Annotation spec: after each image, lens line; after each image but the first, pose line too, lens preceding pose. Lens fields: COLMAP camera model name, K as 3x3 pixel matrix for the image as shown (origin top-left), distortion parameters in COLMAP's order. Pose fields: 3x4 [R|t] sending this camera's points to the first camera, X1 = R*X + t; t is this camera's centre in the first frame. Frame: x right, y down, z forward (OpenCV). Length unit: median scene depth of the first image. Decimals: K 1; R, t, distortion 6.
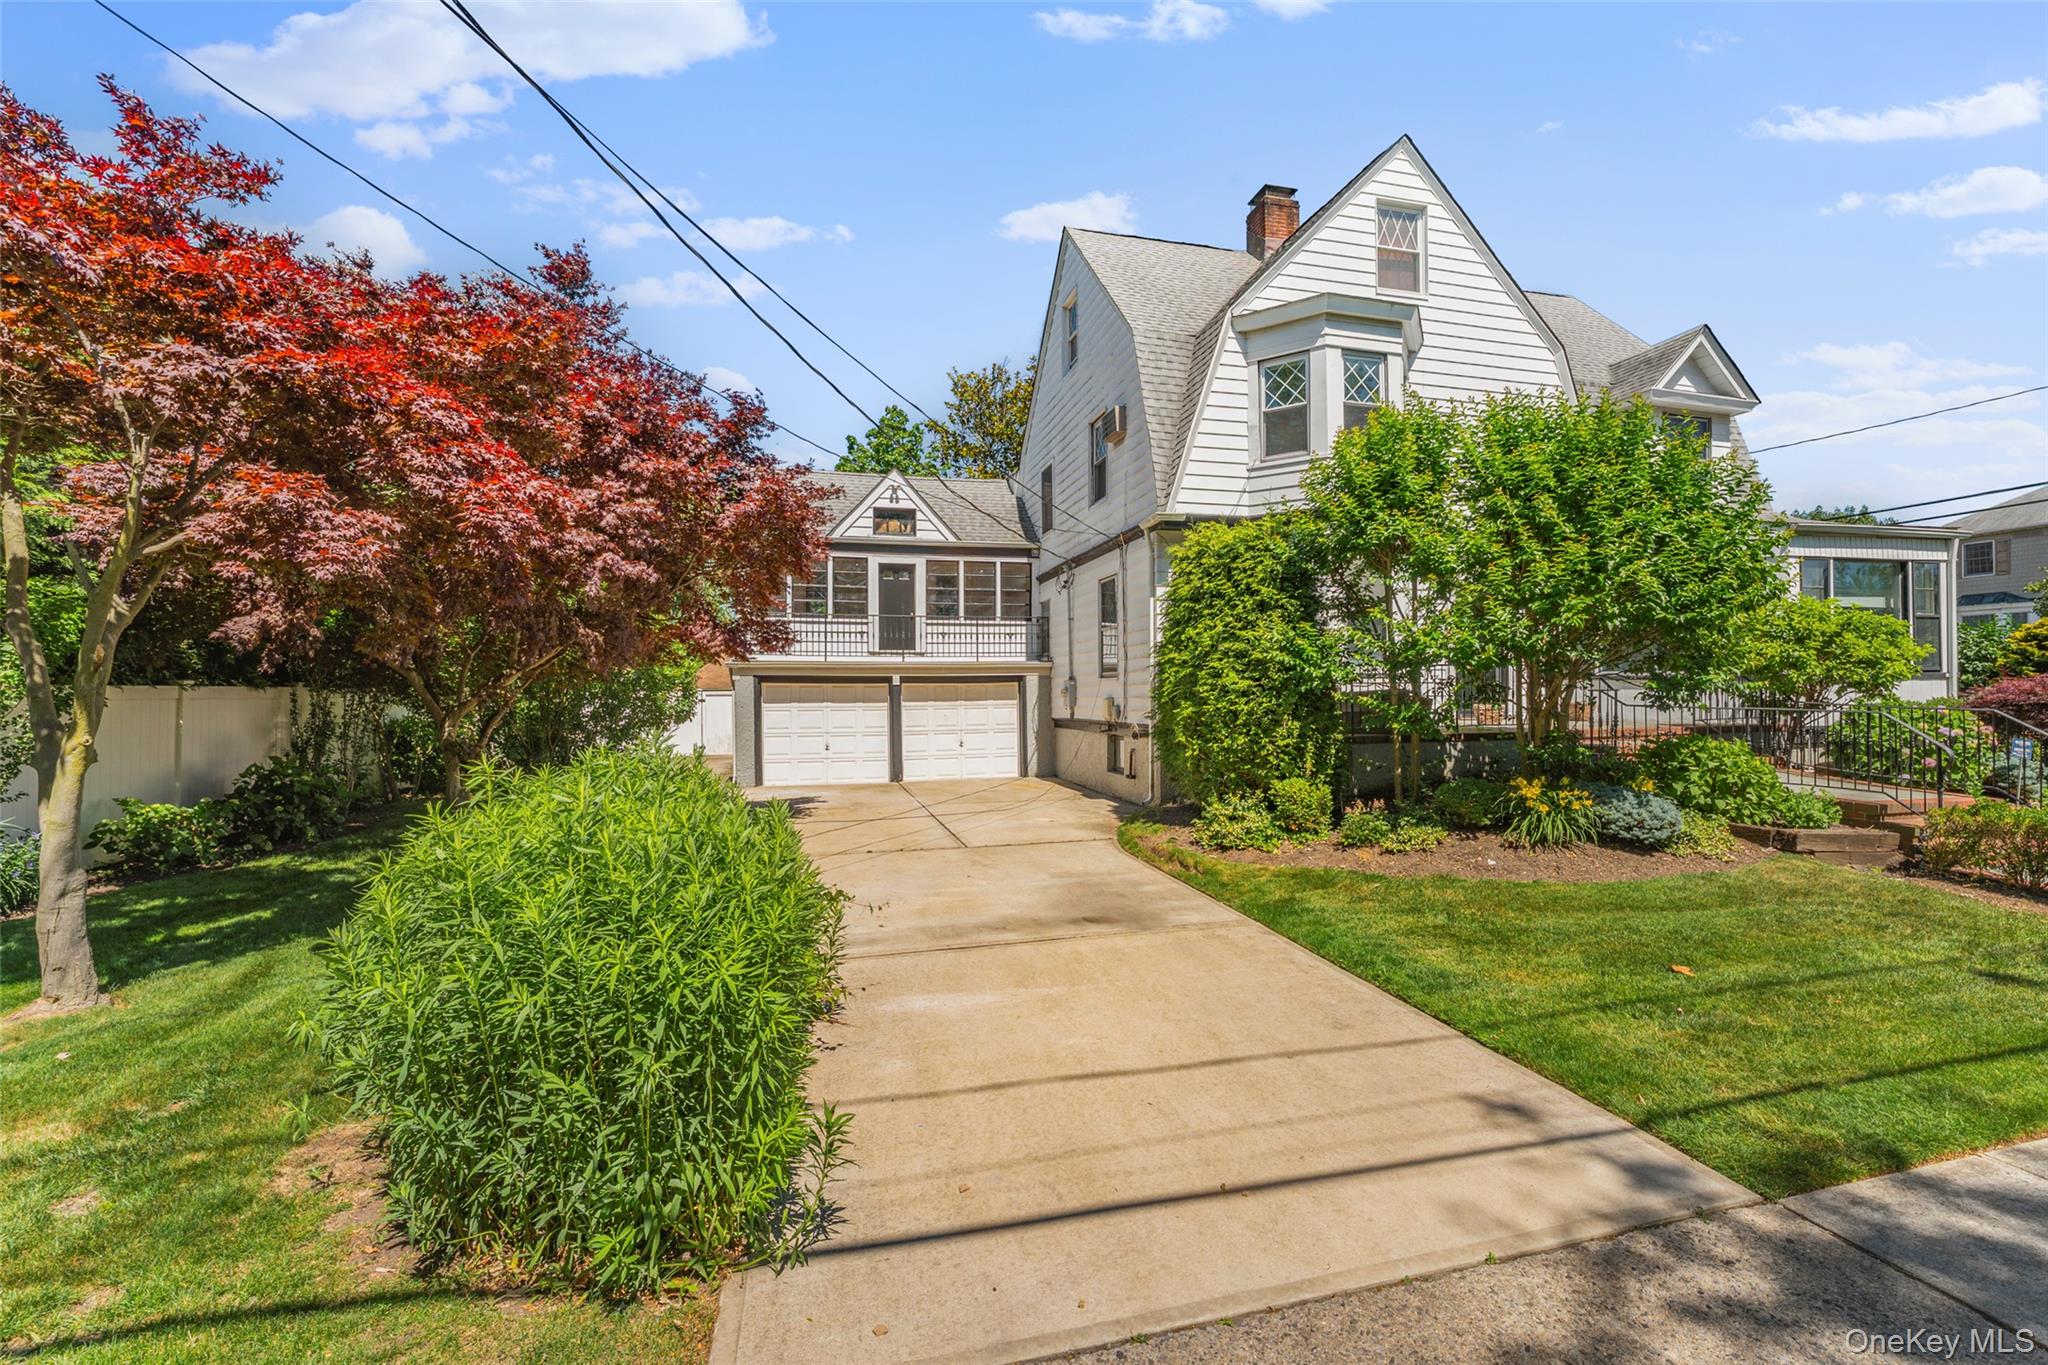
lens RADIAL K [[871.0, 0, 1033.2], [0, 871.0, 682.0], [0, 0, 1]] dist [0.001374, 0.000134]
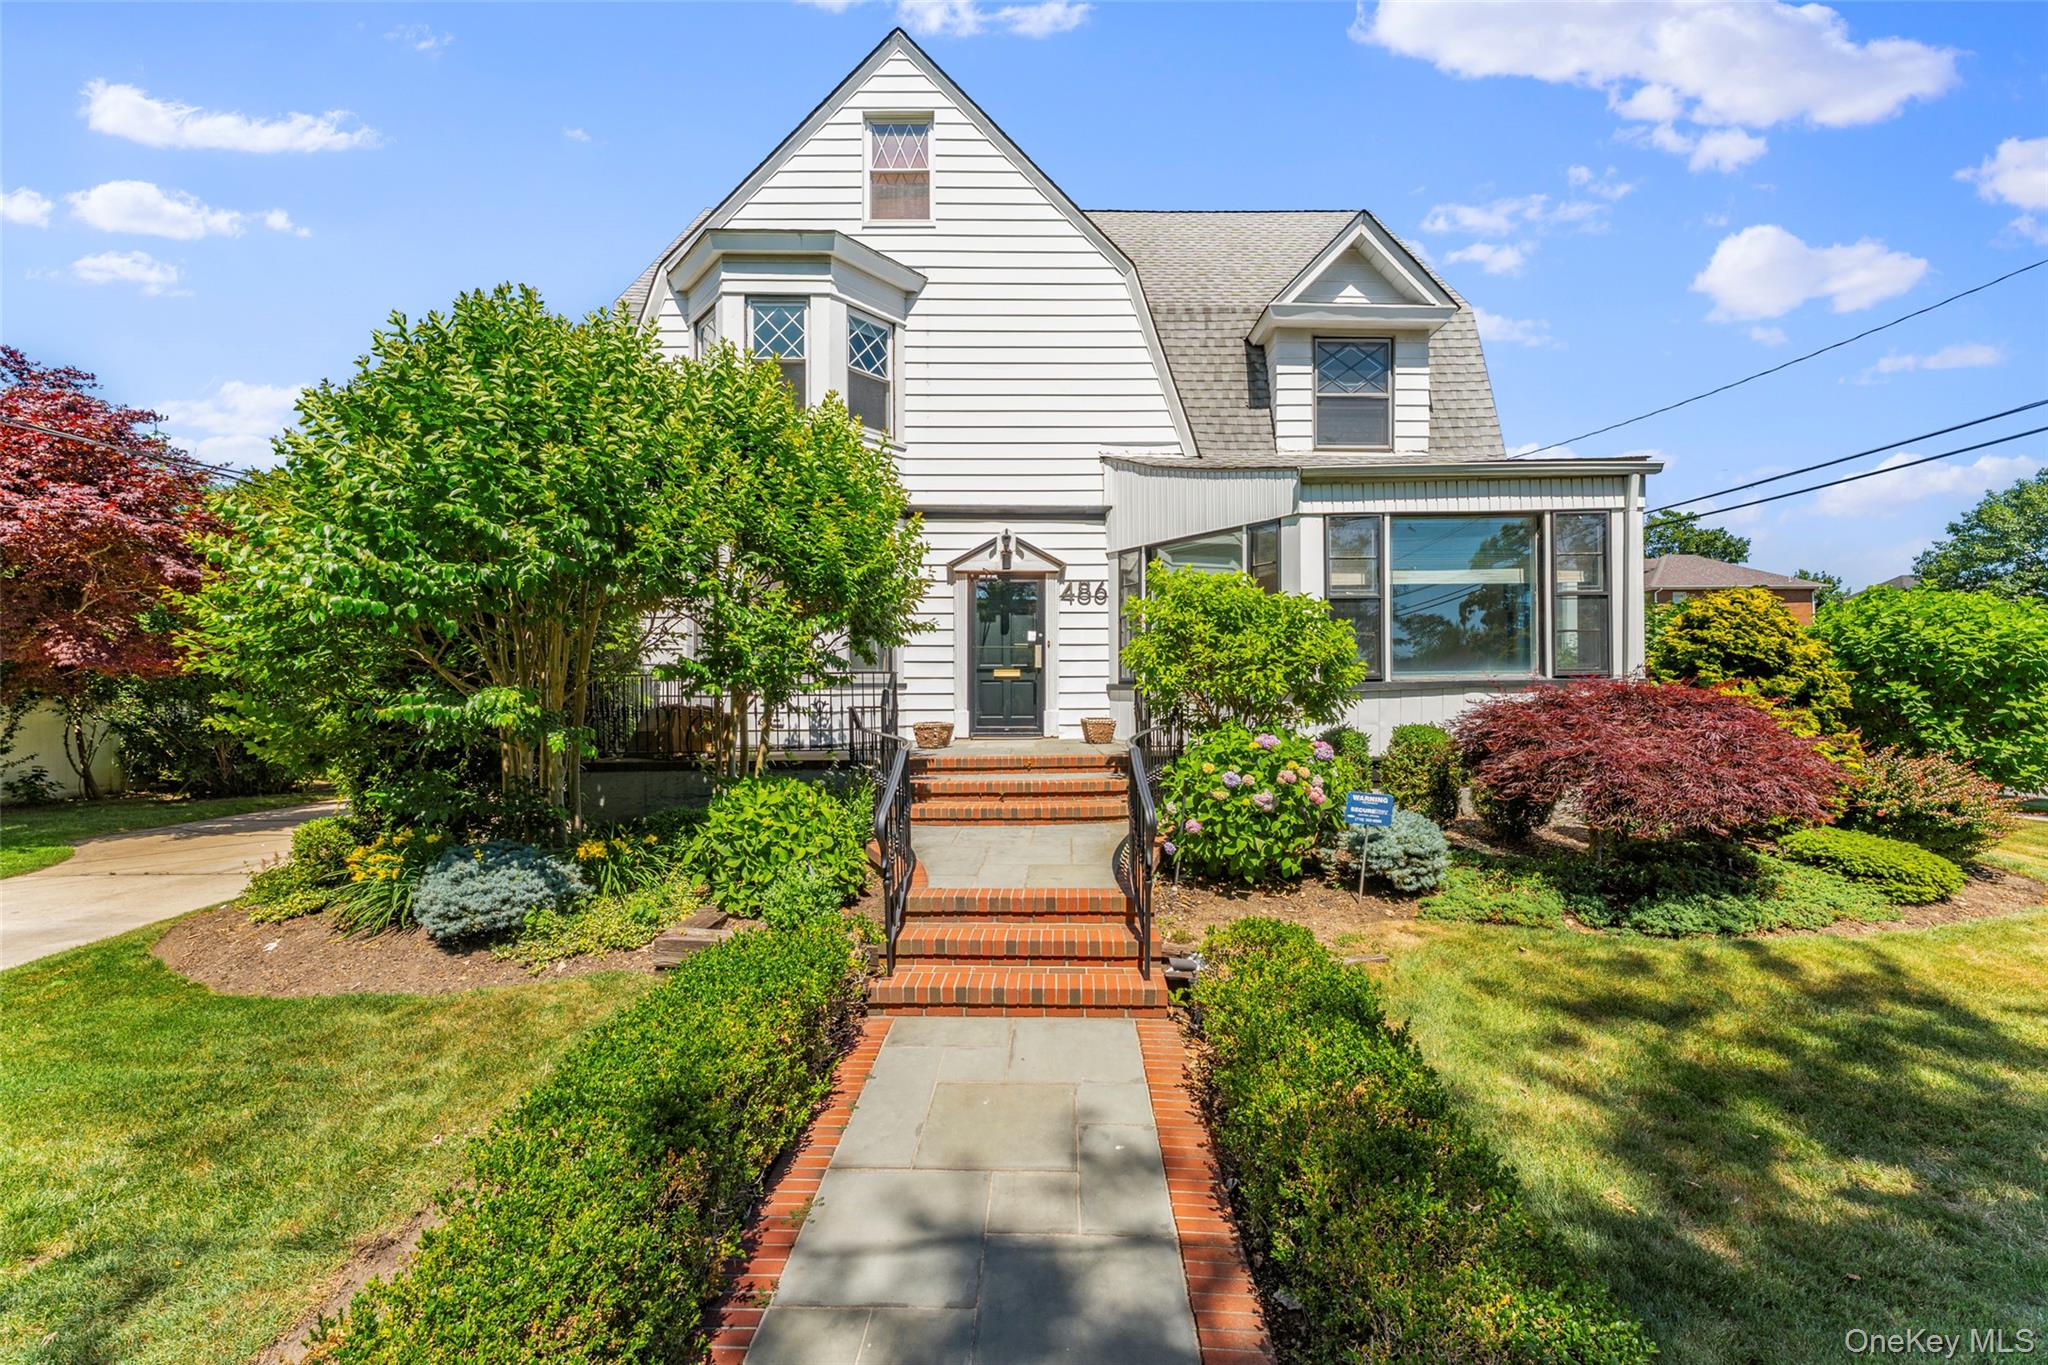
lens RADIAL K [[815.9, 0, 1011.7], [0, 815.9, 690.8], [0, 0, 1]] dist [0.004077, -0.000084]
pose [[0.968805, -0.000408, -0.247824, 0.720590], [0.003514, 0.999921, 0.012089, -0.008983], [0.247800, -0.012583, 0.968730, 0.267212]]
